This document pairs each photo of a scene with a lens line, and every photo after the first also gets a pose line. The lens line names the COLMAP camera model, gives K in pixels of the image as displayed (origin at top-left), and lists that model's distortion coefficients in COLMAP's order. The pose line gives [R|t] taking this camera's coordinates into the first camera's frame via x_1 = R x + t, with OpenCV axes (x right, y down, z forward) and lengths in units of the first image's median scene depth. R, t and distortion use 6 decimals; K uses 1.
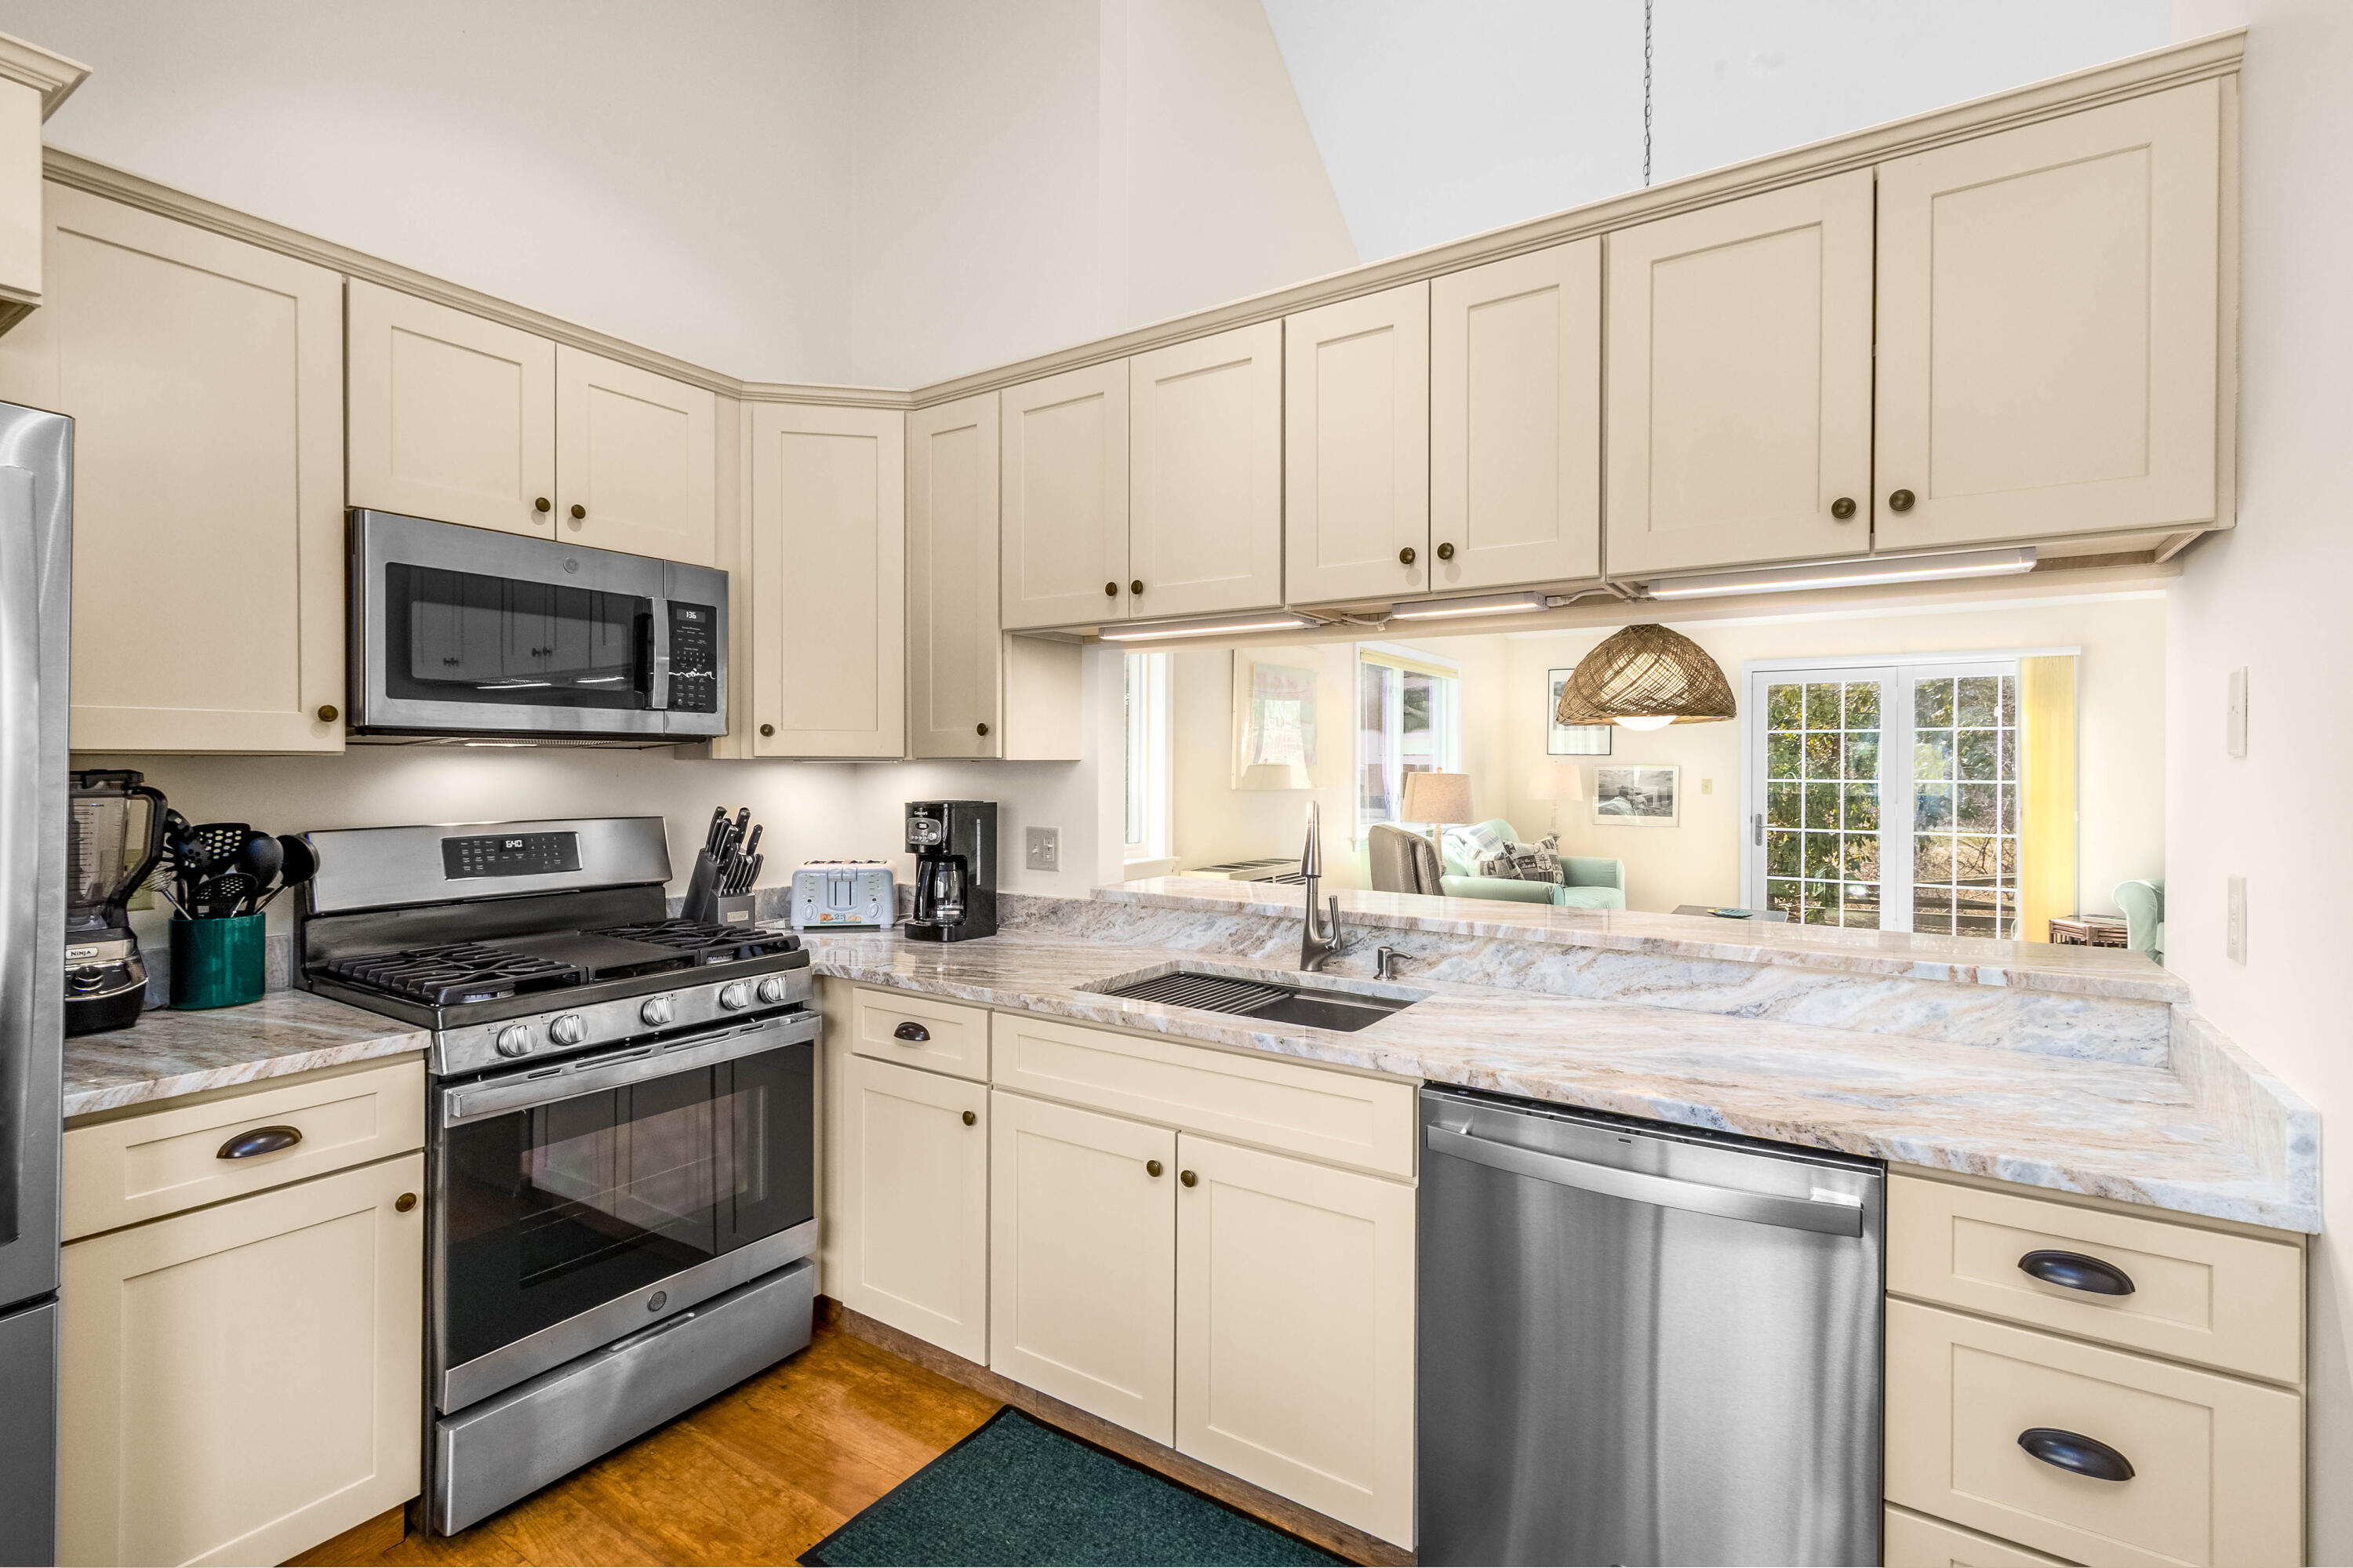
lens RADIAL K [[1066.4, 0, 1178.7], [0, 1066.4, 766.9], [0, 0, 1]] dist [0.001071, 0.000673]
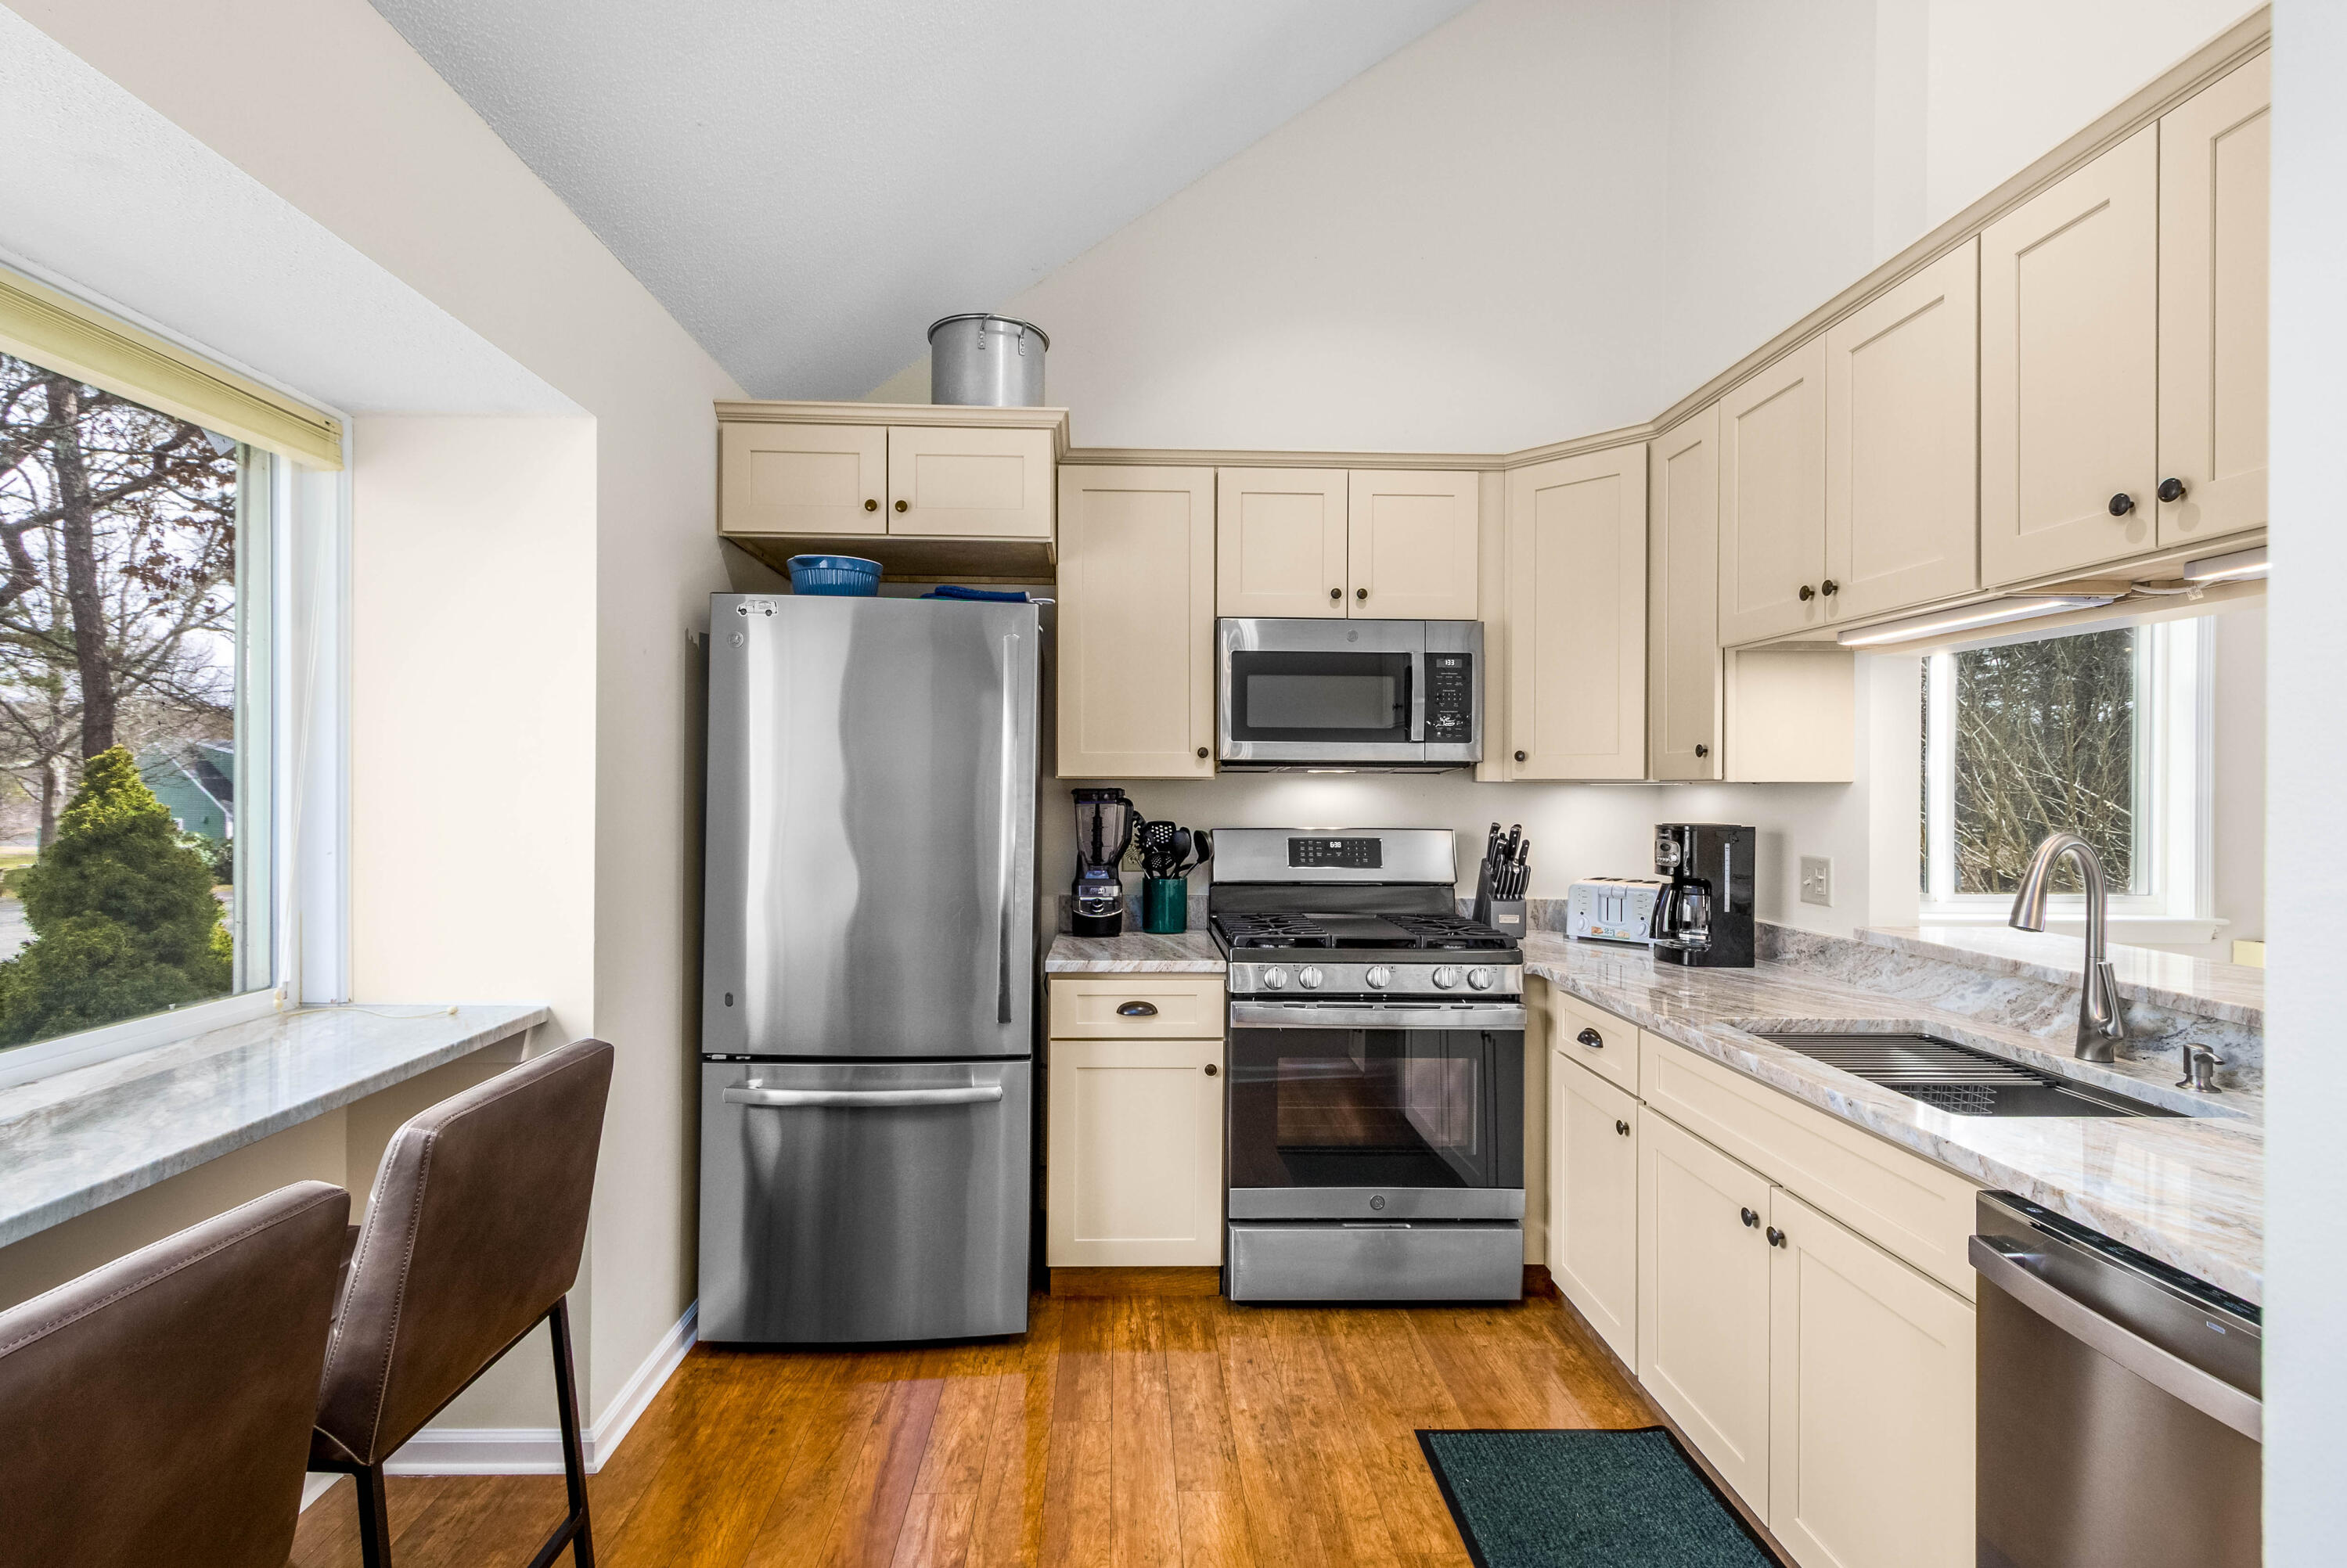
lens RADIAL K [[1090.8, 0, 1173.5], [0, 1090.8, 784.0], [0, 0, 1]] dist [0.001399, 0.000410]
pose [[0.590085, -0.000215, -0.807341, 0.373287], [-0.004844, 0.999981, -0.003806, 0.001669], [0.807326, 0.006157, 0.590073, 0.019251]]
